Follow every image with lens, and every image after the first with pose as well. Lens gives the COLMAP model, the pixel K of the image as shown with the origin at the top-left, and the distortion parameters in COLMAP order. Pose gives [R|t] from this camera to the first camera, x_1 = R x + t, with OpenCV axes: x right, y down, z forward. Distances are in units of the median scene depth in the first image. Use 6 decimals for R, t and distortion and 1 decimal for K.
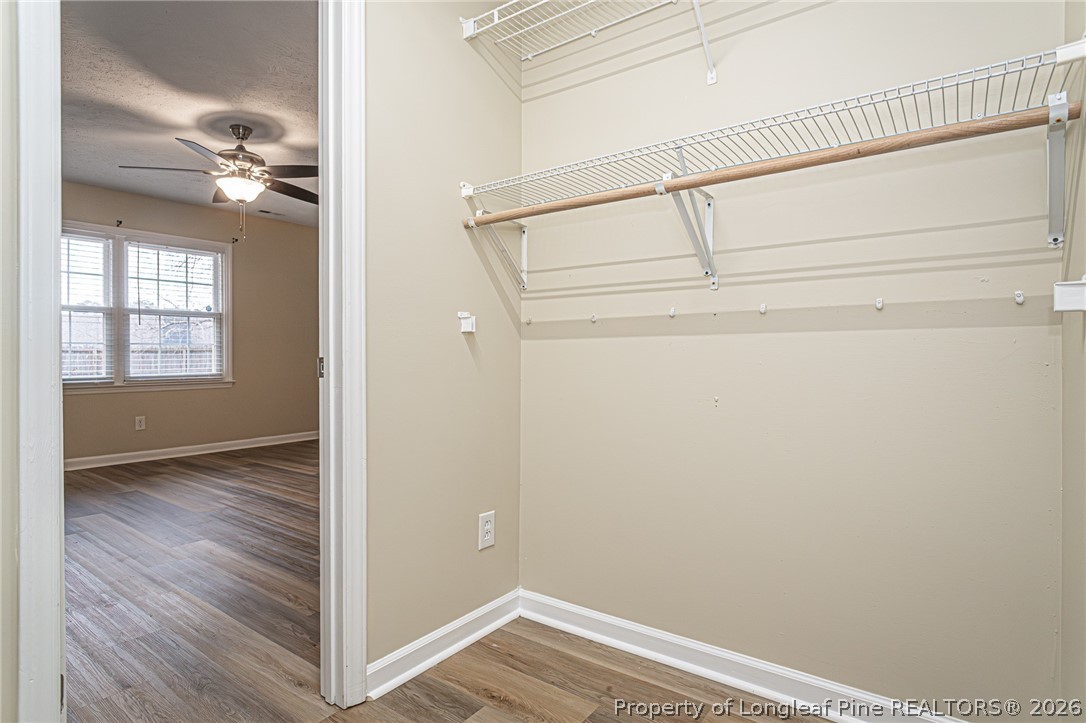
lens RADIAL K [[572.7, 0, 536.1], [0, 572.7, 356.9], [0, 0, 1]] dist [-0.014549, -0.000414]
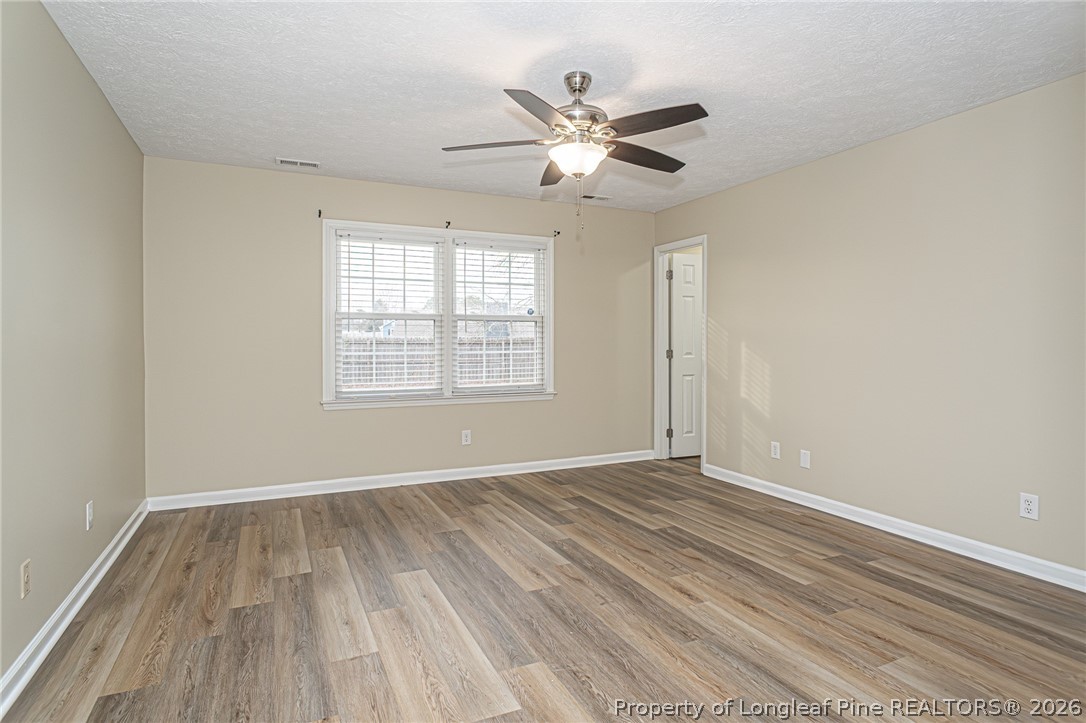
lens RADIAL K [[572.7, 0, 536.1], [0, 572.7, 356.9], [0, 0, 1]] dist [-0.014549, -0.000414]
pose [[0.880708, 0.016486, -0.473372, -0.166123], [-0.005653, 0.999689, 0.024297, -0.043070], [0.473625, -0.018723, 0.880528, 0.248742]]
